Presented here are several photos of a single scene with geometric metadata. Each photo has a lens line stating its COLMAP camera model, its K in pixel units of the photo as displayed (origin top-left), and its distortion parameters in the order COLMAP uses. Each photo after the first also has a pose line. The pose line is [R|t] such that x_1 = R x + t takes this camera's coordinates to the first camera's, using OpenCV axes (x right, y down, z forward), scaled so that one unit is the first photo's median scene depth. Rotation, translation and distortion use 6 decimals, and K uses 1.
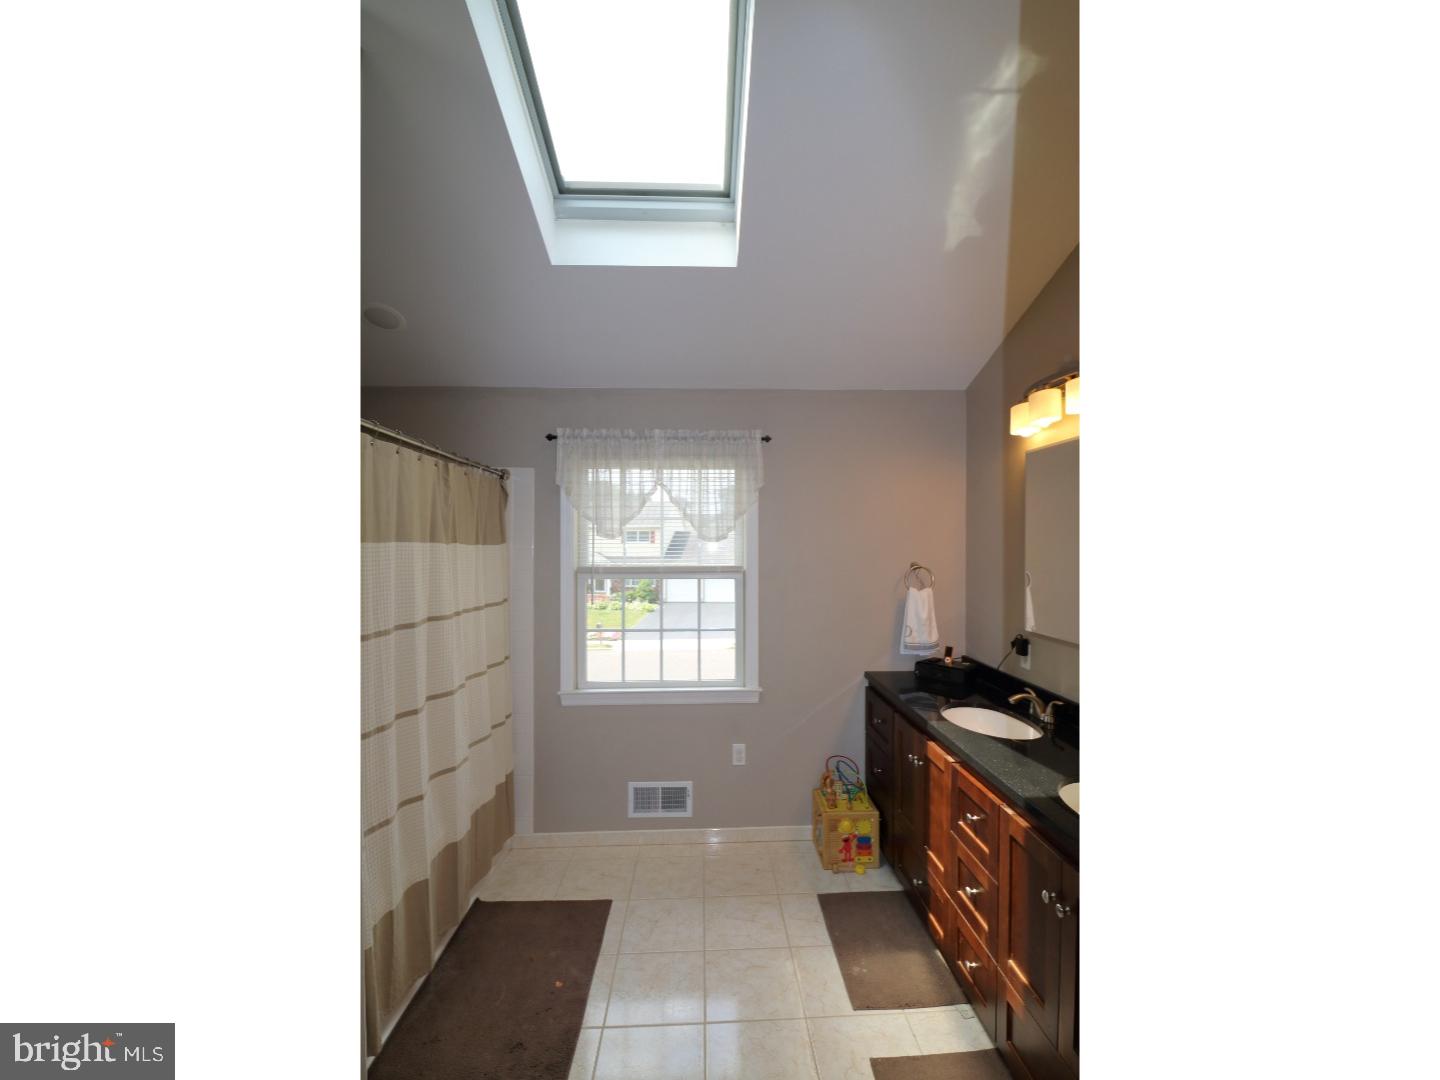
lens RADIAL K [[572.2, 0, 727.5], [0, 572.2, 542.2], [0, 0, 1]] dist [-0.015730, -0.000405]
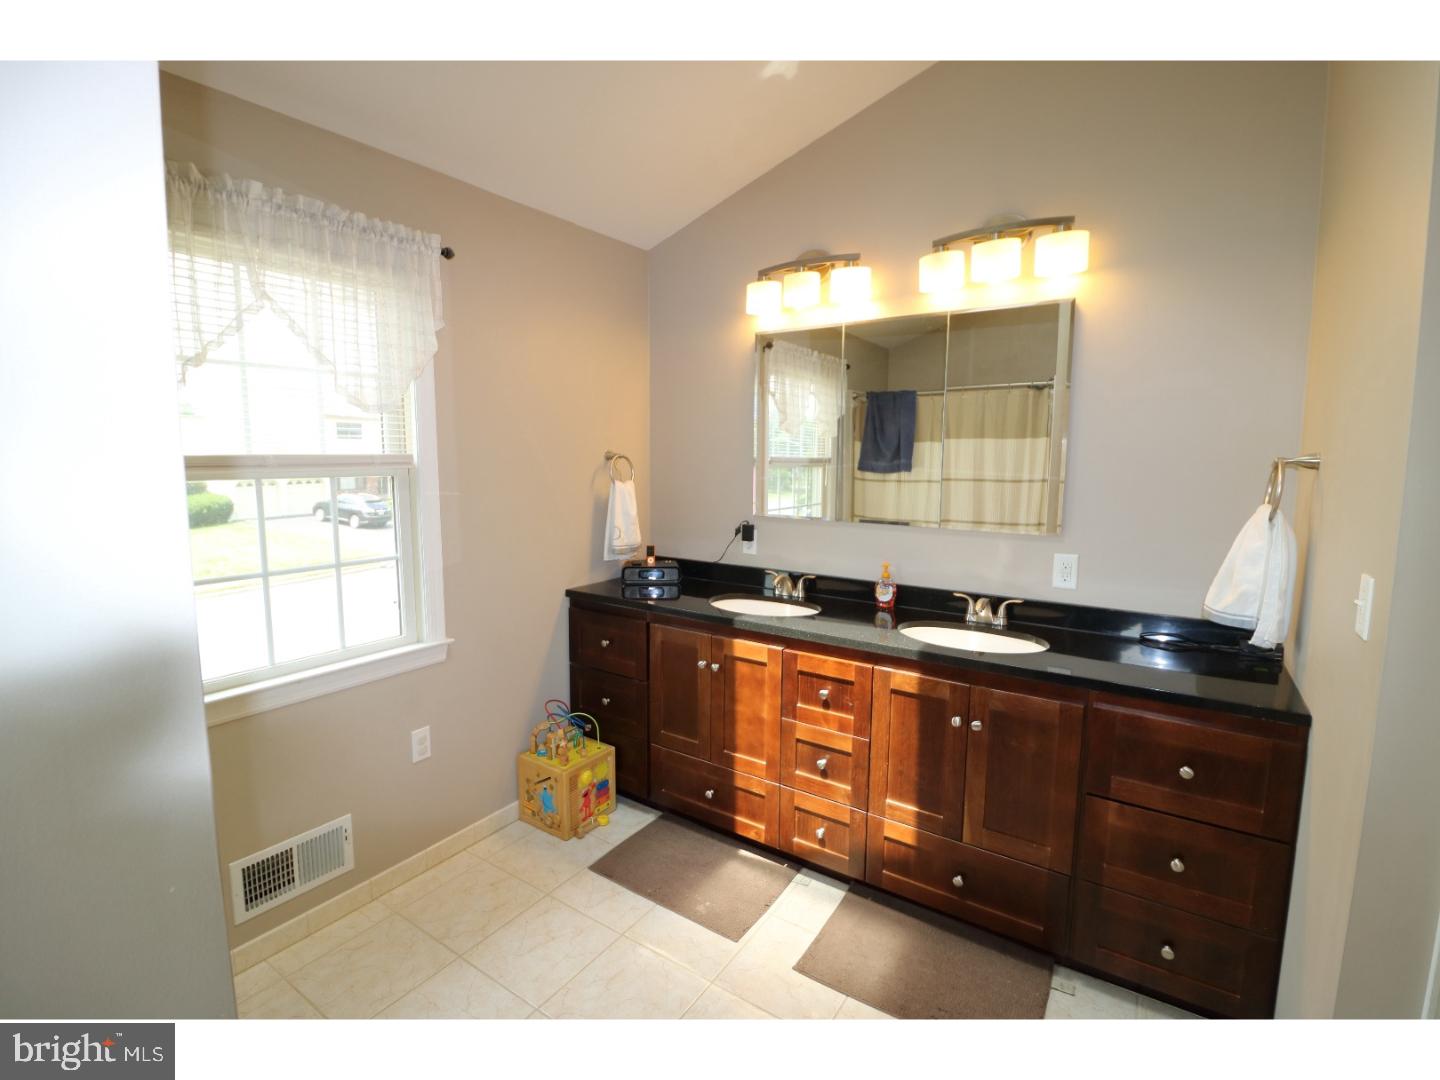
lens RADIAL K [[663.2, 0, 722.0], [0, 663.2, 534.7], [0, 0, 1]] dist [-0.019055, -0.000764]
pose [[0.584384, -0.094192, 0.805992, -0.379510], [-0.007069, 0.992612, 0.121127, 0.039948], [-0.811447, -0.076482, 0.579401, 0.309827]]
